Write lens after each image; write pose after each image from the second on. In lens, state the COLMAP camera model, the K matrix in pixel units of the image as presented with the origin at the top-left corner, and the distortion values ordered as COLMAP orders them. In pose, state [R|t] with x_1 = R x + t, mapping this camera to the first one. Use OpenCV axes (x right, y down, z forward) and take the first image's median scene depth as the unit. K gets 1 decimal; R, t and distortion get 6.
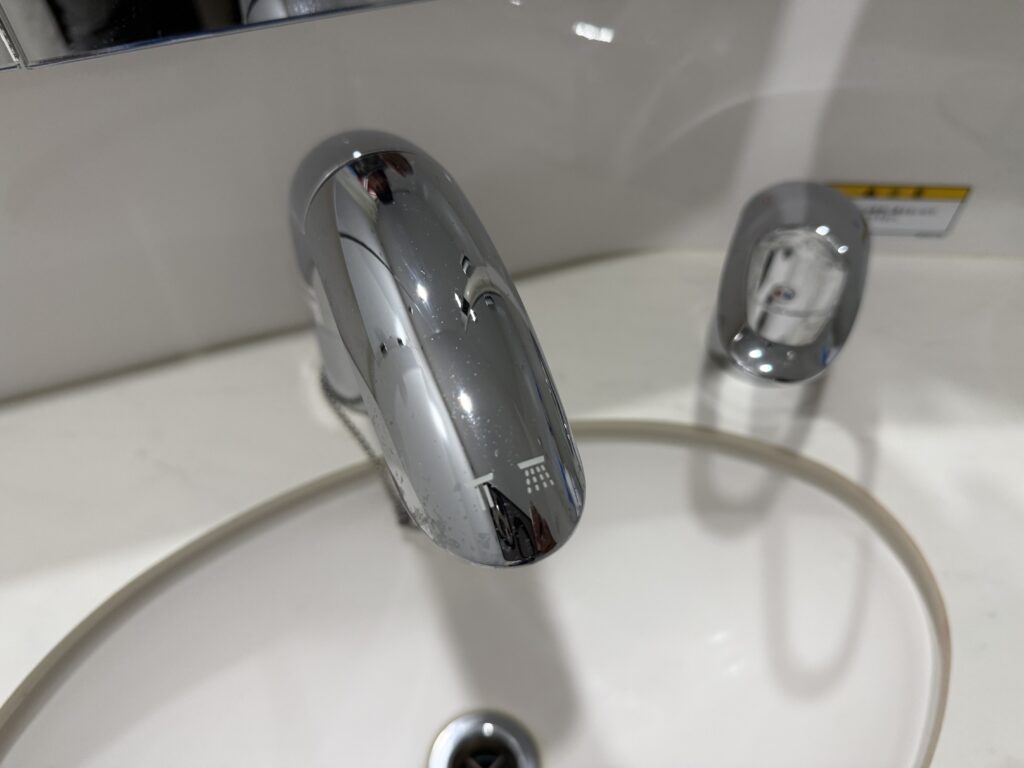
lens RADIAL K [[721.0, 0, 532.3], [0, 721.0, 382.6], [0, 0, 1]] dist [-0.006135, -0.008900]
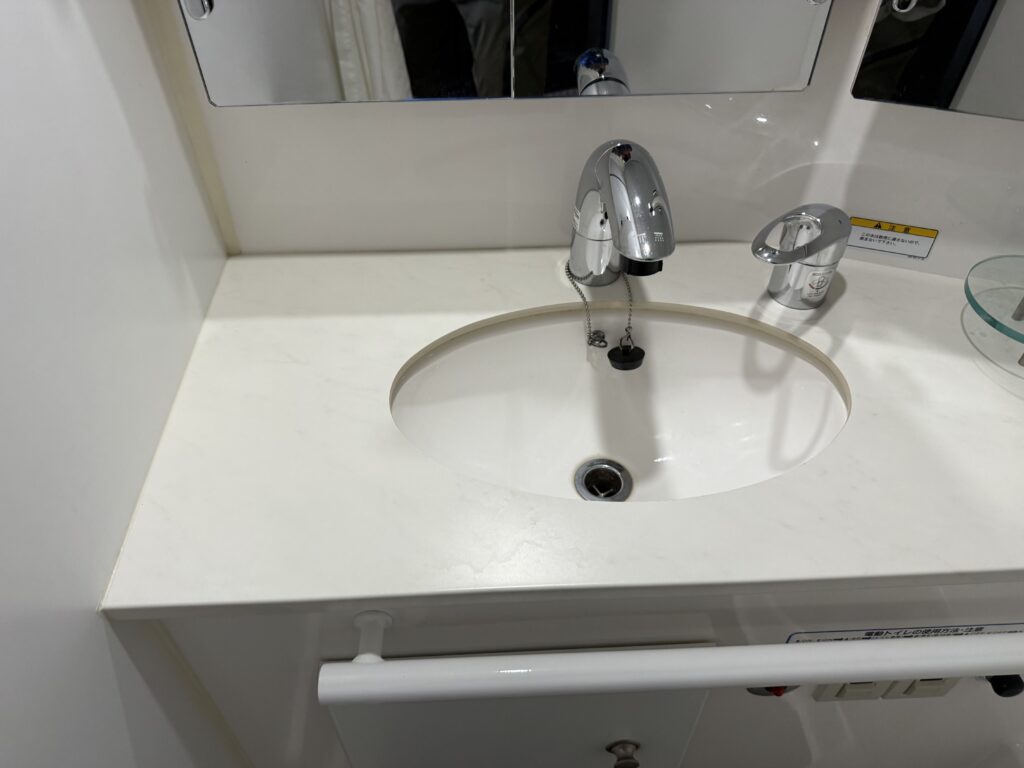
lens RADIAL K [[721.0, 0, 519.0], [0, 721.0, 383.3], [0, 0, 1]] dist [-0.006135, -0.008900]
pose [[0.954861, 0.199706, -0.219904, 0.094941], [-0.221977, 0.971643, -0.081462, 0.522571], [0.197400, 0.126598, 0.972114, -0.986166]]
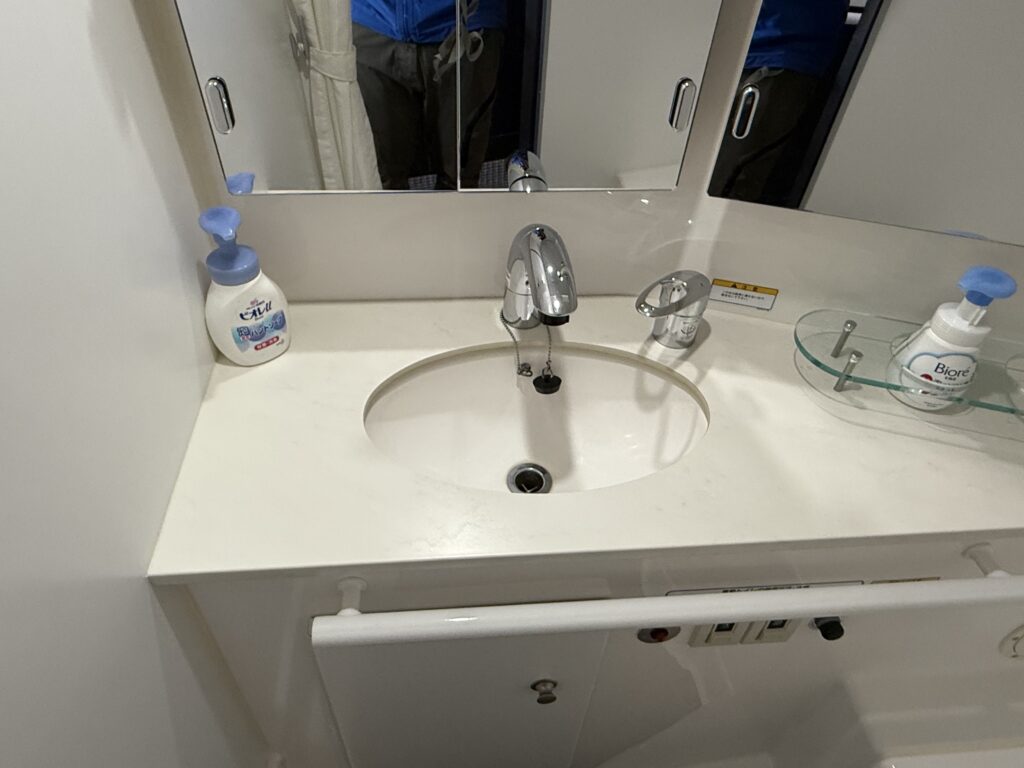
lens RADIAL K [[661.5, 0, 505.4], [0, 661.5, 385.8], [0, 0, 1]] dist [-0.028077, 0.000156]
pose [[0.966345, 0.195483, -0.167221, 0.182884], [-0.216255, 0.969360, -0.116514, 0.538378], [0.139321, 0.148755, 0.979011, -1.351498]]
